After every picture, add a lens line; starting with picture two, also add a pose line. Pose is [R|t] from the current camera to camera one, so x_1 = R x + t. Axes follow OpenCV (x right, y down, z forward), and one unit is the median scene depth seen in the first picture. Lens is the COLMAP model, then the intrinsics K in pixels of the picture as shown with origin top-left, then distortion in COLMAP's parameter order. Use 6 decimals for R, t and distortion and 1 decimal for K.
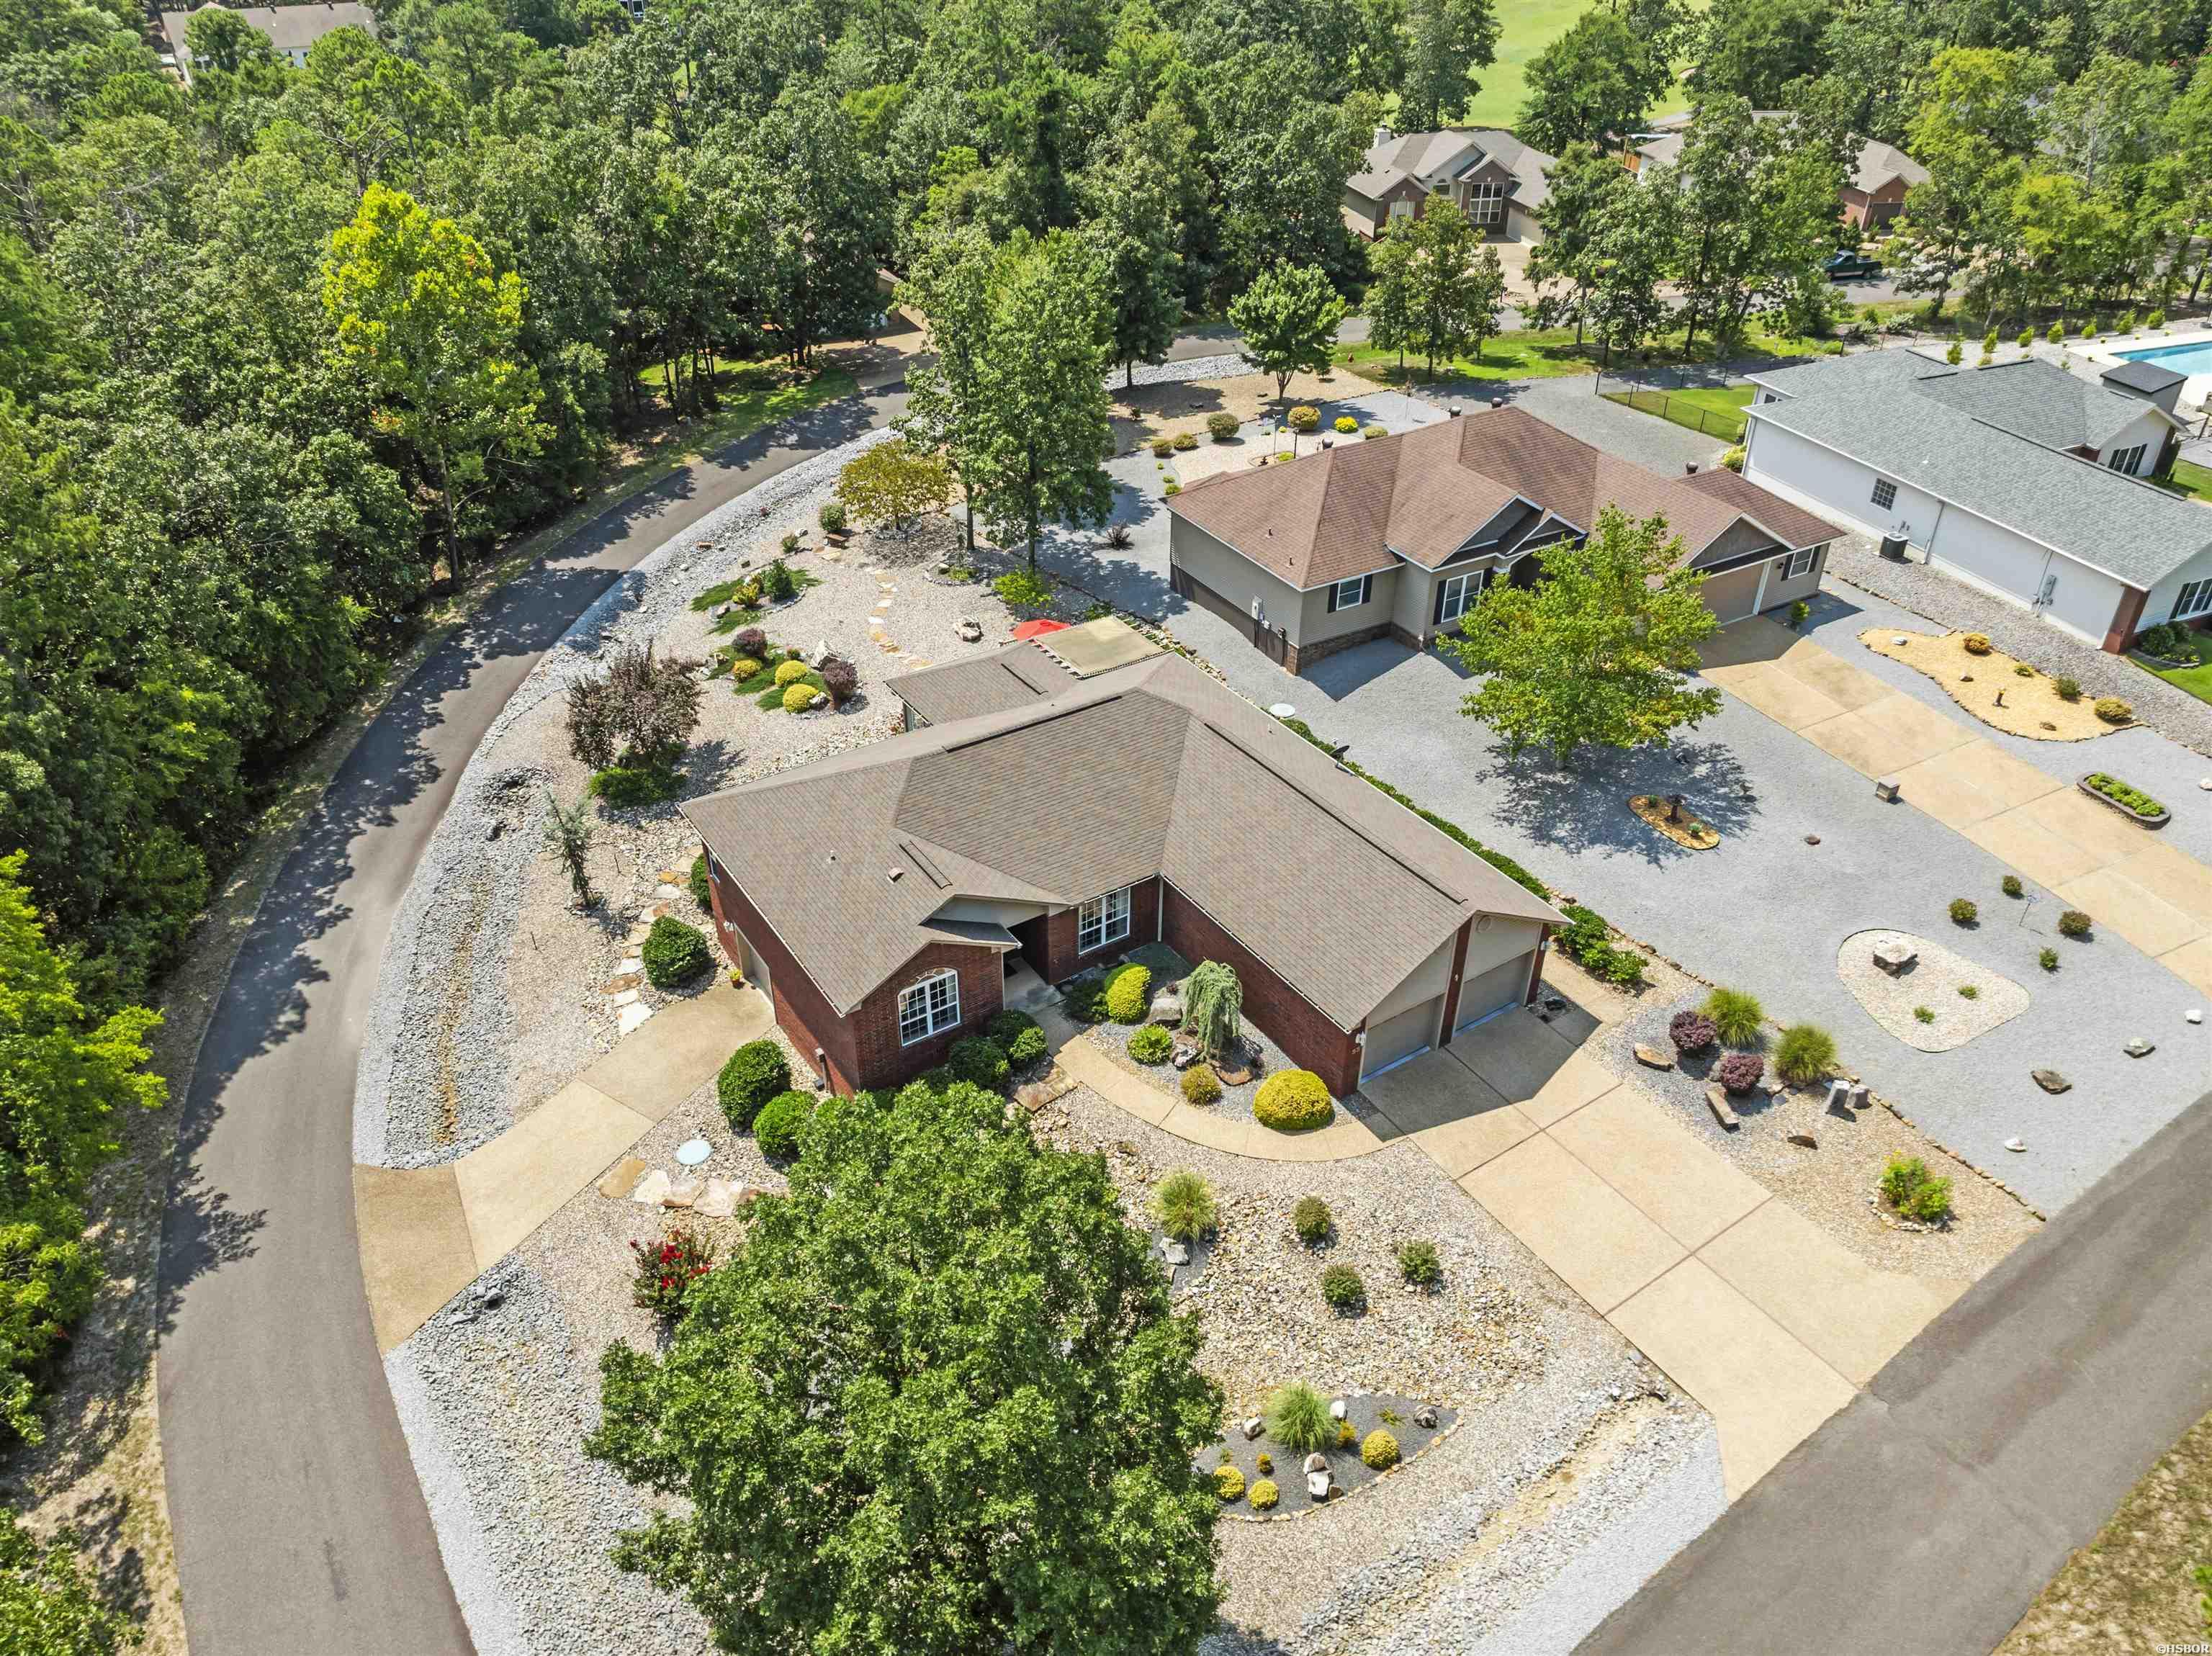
lens RADIAL K [[1564.8, 0, 1096.4], [0, 1564.8, 788.3], [0, 0, 1]] dist [-0.018107, -0.028310]
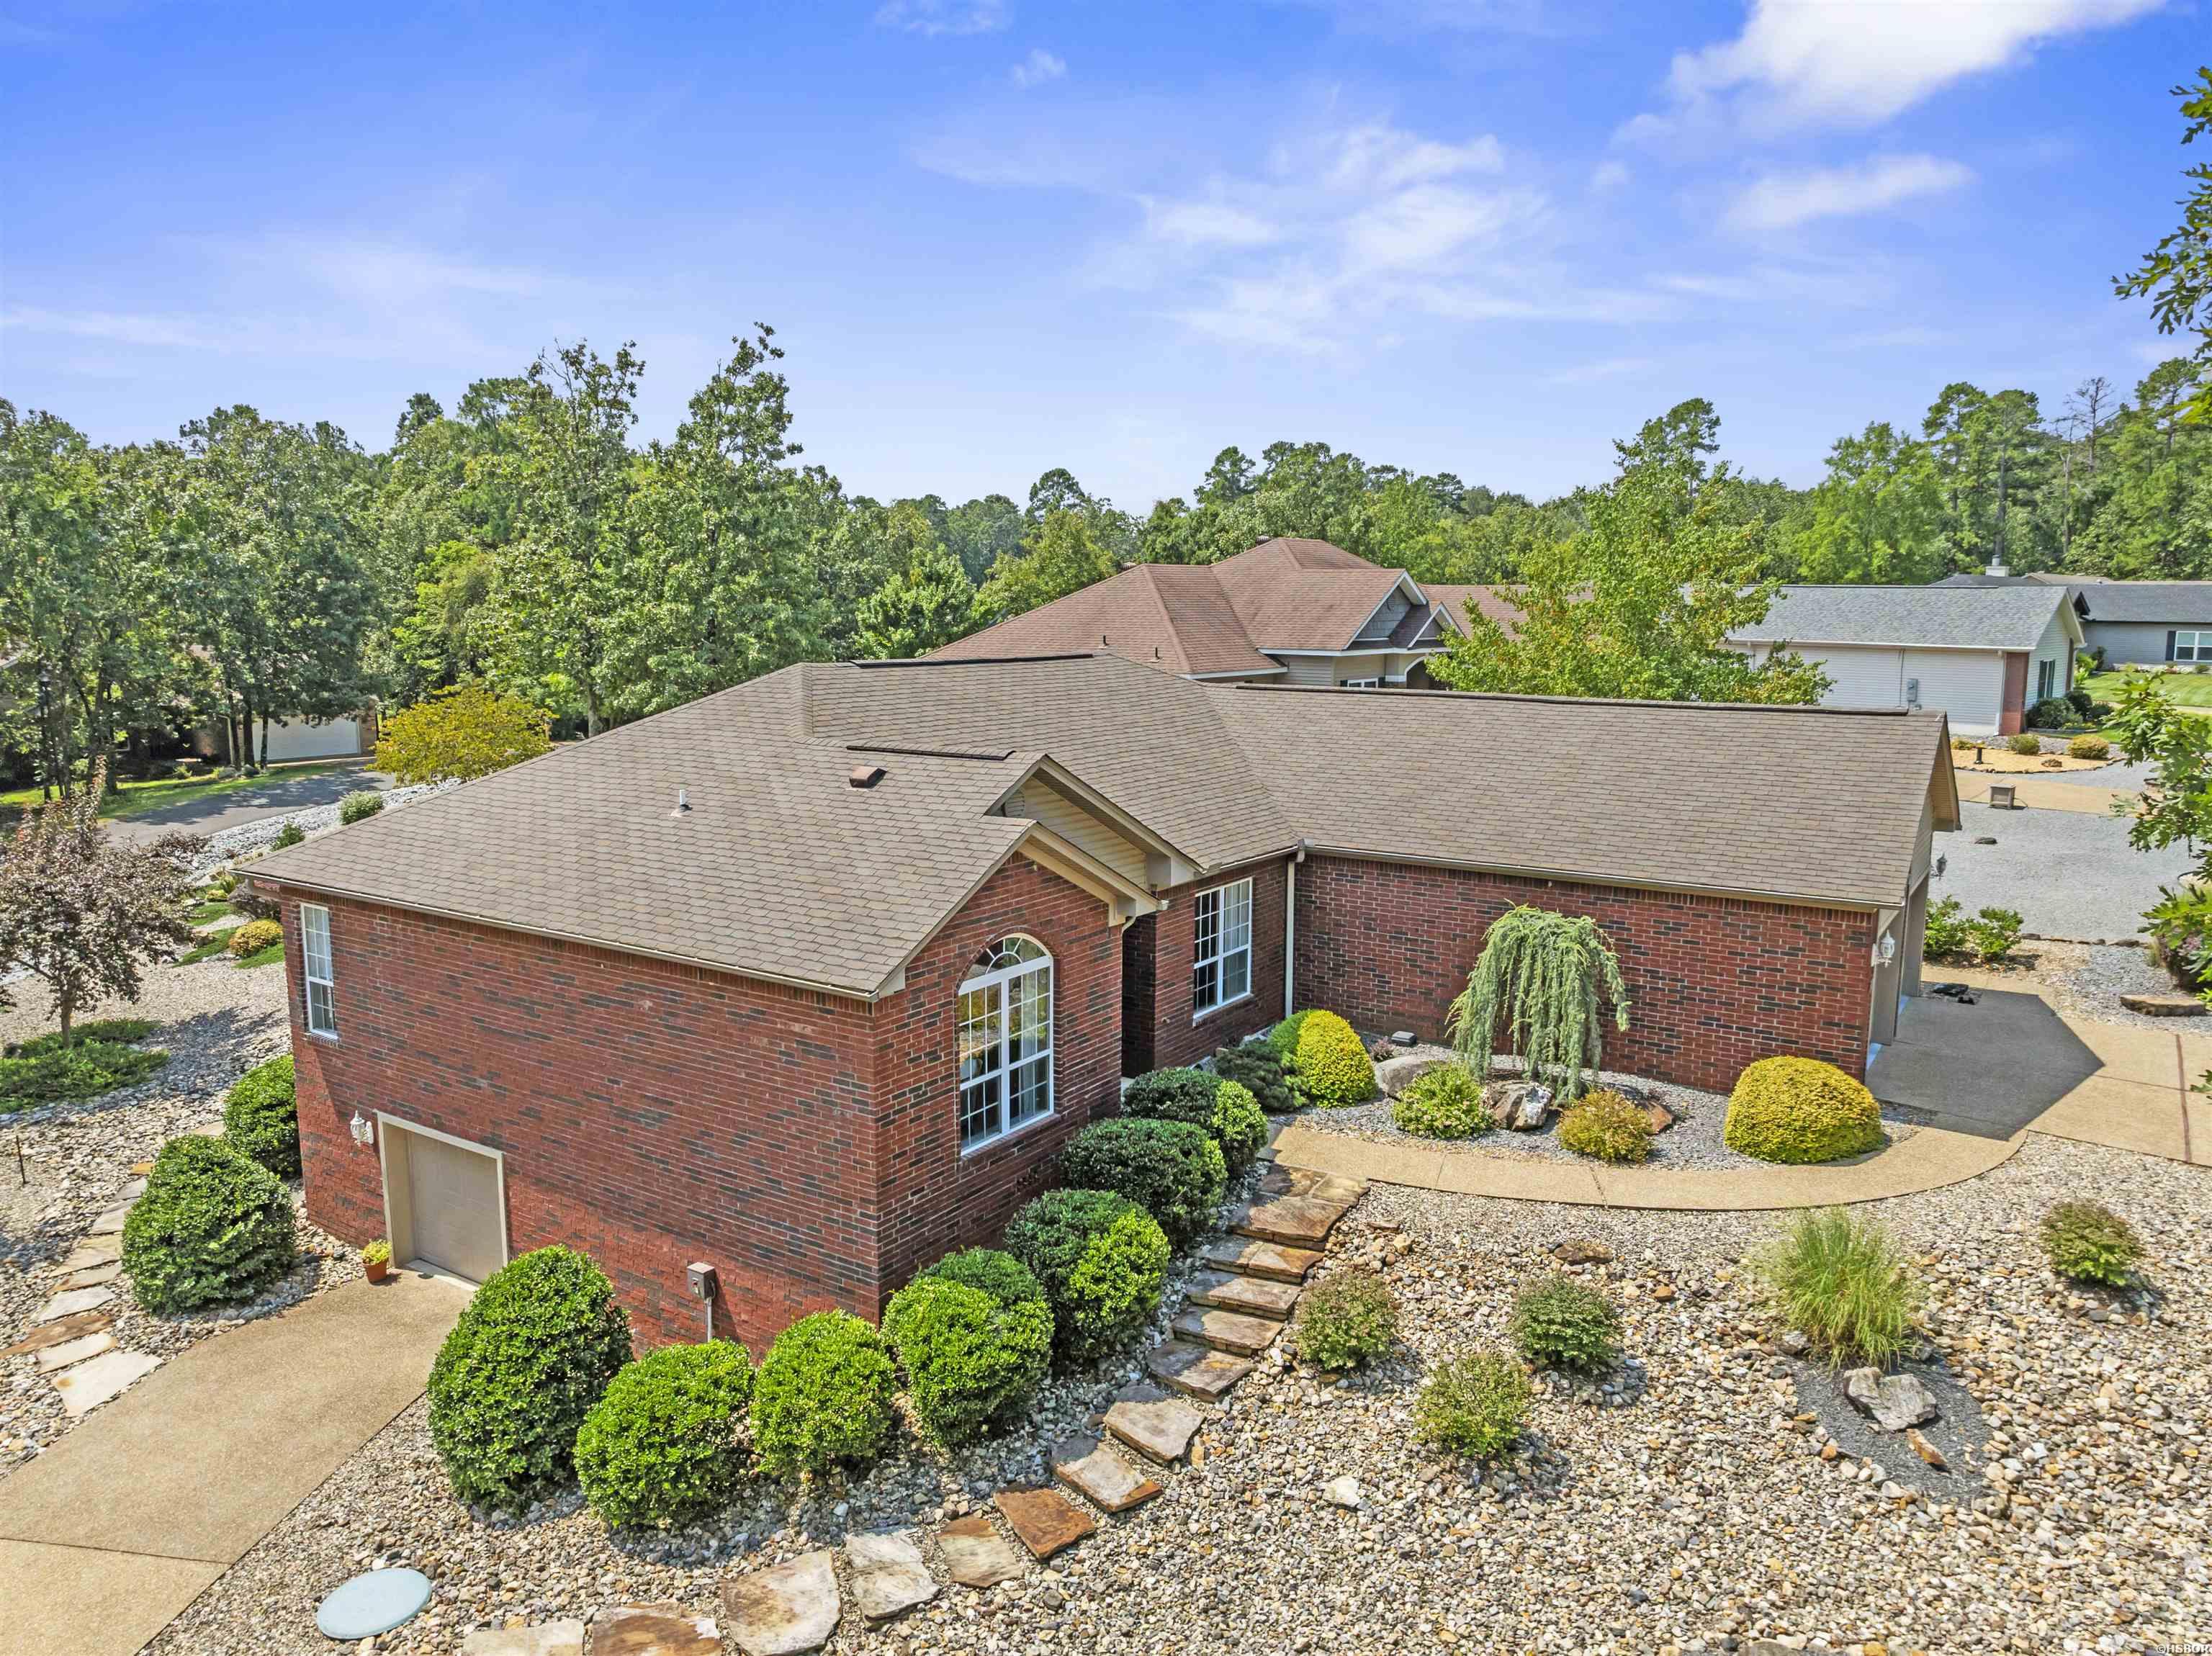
lens RADIAL K [[1564.8, 0, 1096.4], [0, 1564.8, 788.3], [0, 0, 1]] dist [-0.018107, -0.028310]
pose [[0.921084, -0.052229, 0.385845, -0.224260], [0.215053, 0.894339, -0.392313, 0.229125], [-0.324586, 0.444331, 0.834994, 0.581701]]
